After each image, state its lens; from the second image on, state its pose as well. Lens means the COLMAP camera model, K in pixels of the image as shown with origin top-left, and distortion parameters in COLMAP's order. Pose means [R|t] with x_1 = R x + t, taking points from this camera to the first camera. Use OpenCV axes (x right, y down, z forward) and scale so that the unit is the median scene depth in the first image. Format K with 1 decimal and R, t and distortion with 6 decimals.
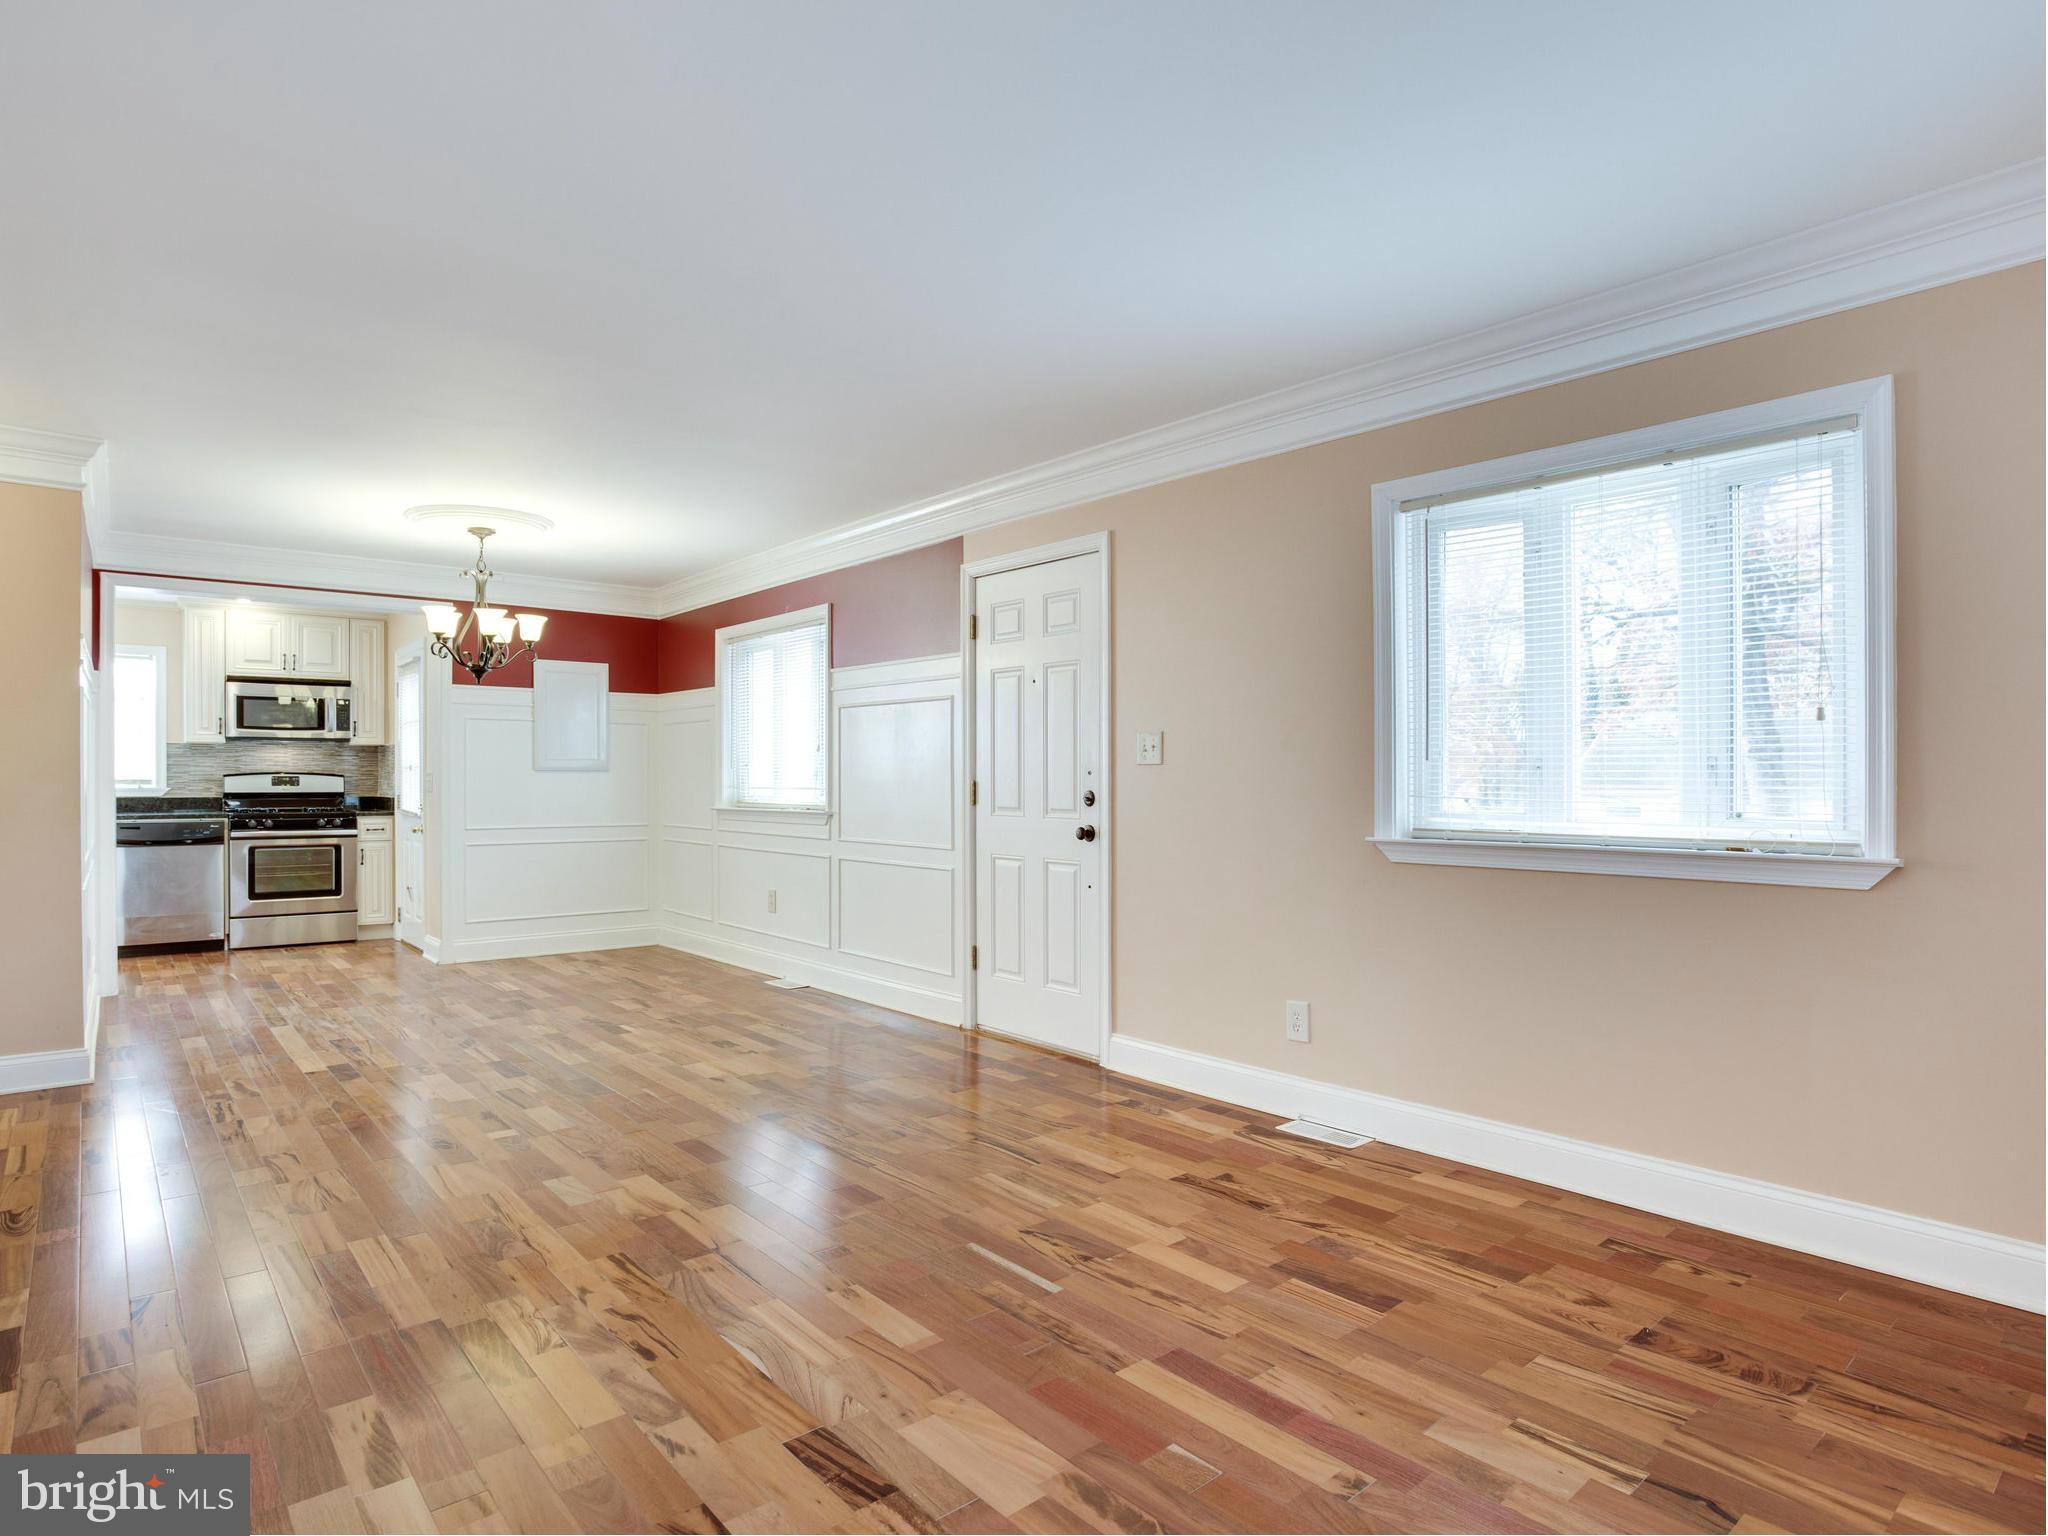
lens RADIAL K [[1139.7, 0, 1024.6], [0, 1139.7, 774.2], [0, 0, 1]] dist [-0.087566, 0.049146]
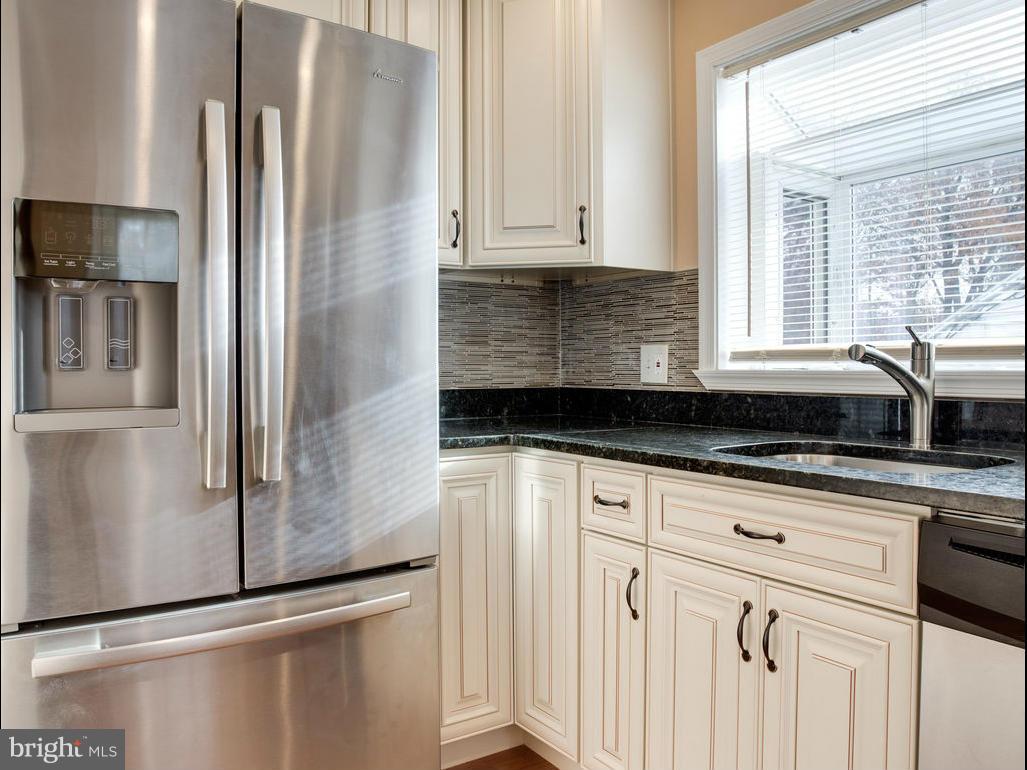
lens RADIAL K [[782.7, 0, 513.5], [0, 782.7, 385.0], [0, 0, 1]] dist [-0.068737, -0.000791]
pose [[-0.125299, 0.024211, -0.991824, -0.617397], [0.005392, 0.999704, 0.023722, 0.010807], [0.992104, -0.002376, -0.125392, 0.877104]]
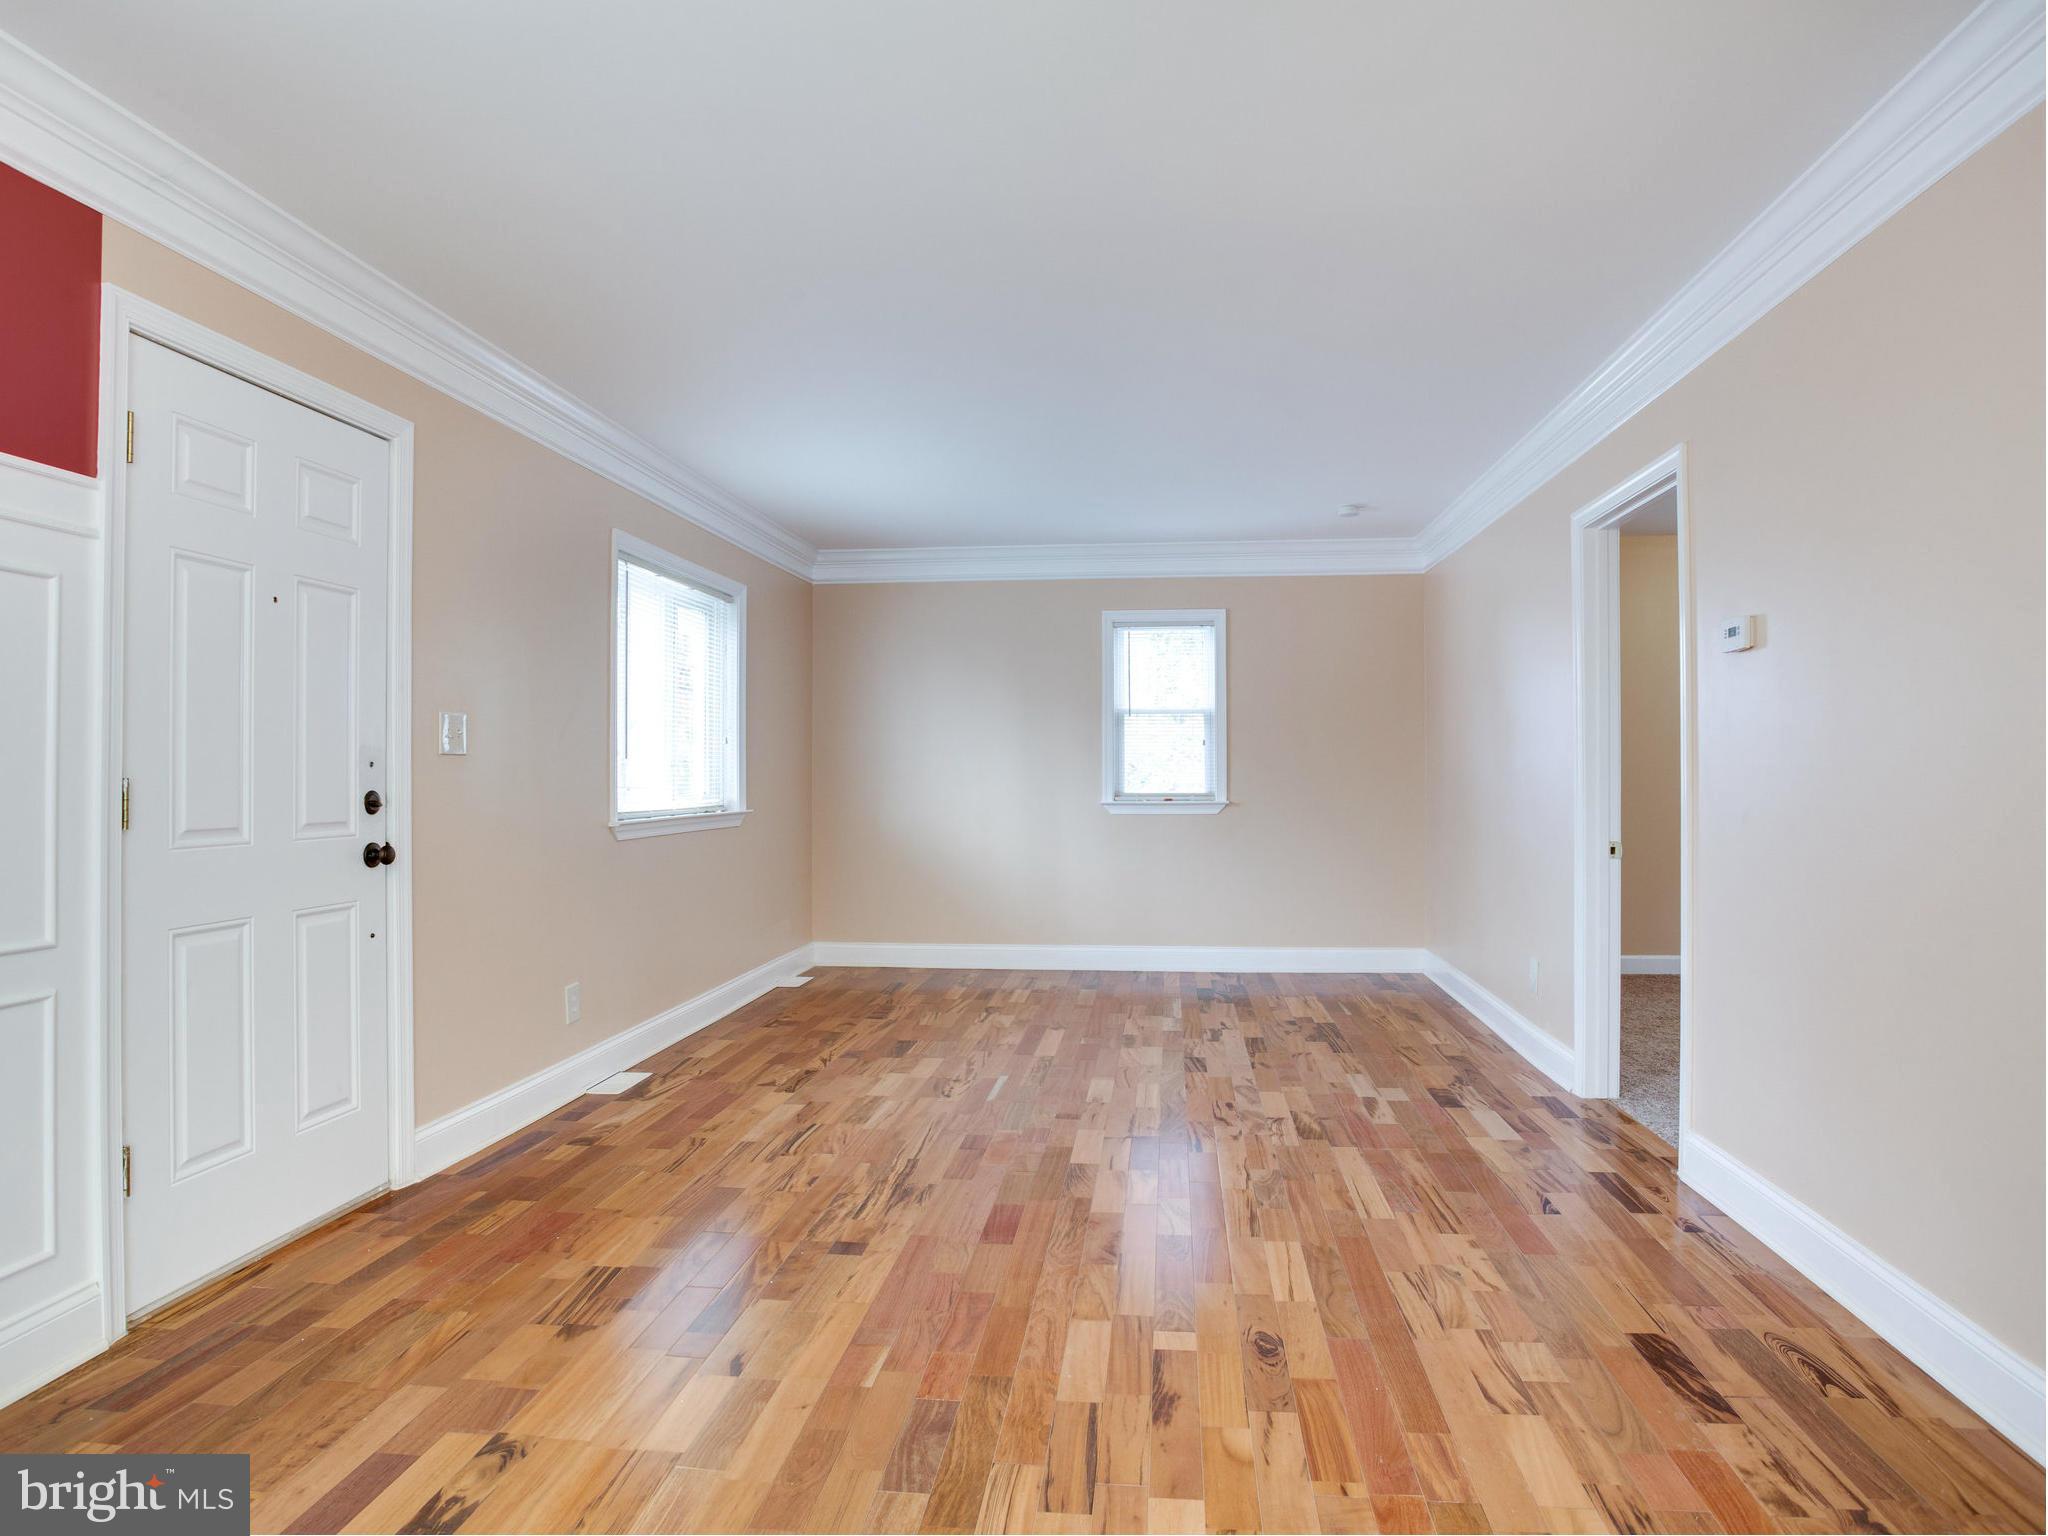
lens RADIAL K [[1169.9, 0, 1058.5], [0, 1169.9, 759.3], [0, 0, 1]] dist [-0.097630, 0.050036]
pose [[-0.697385, 0.010778, 0.716616, -0.425495], [0.002462, 0.999917, -0.012644, 0.003574], [-0.716693, -0.007053, -0.697353, 0.719480]]
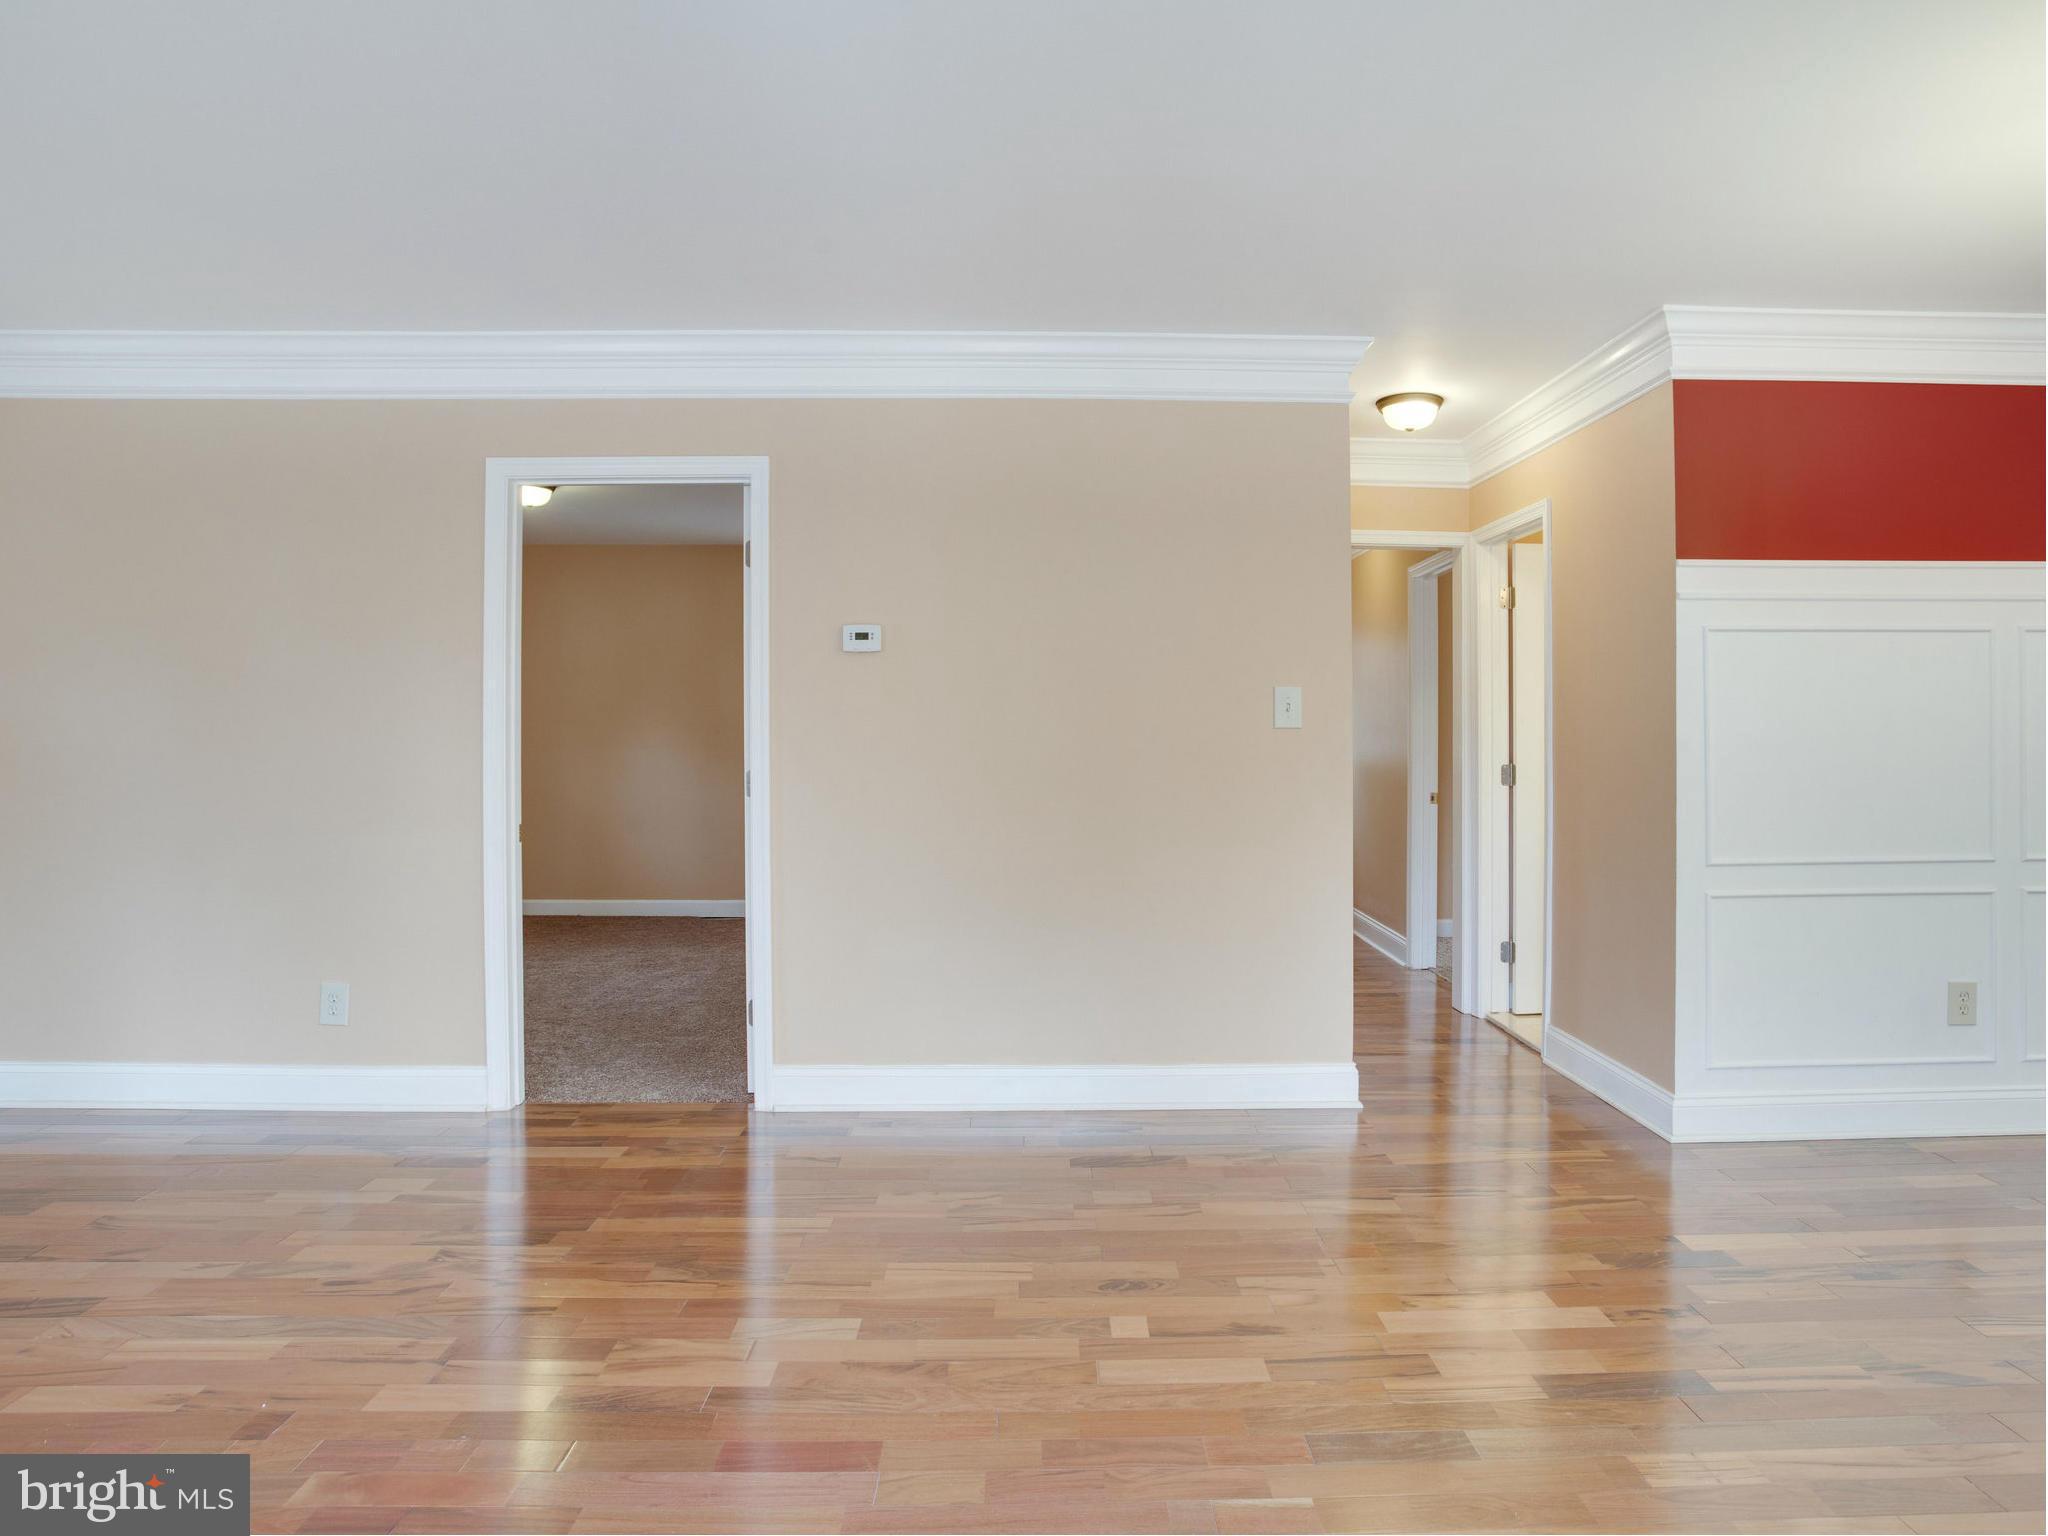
lens RADIAL K [[1169.9, 0, 1058.5], [0, 1169.9, 759.3], [0, 0, 1]] dist [-0.097630, 0.050036]
pose [[-0.617725, 0.004316, -0.786382, 0.023325], [0.002241, 0.999991, 0.003728, 0.004658], [0.786391, 0.000541, -0.617729, 0.653880]]
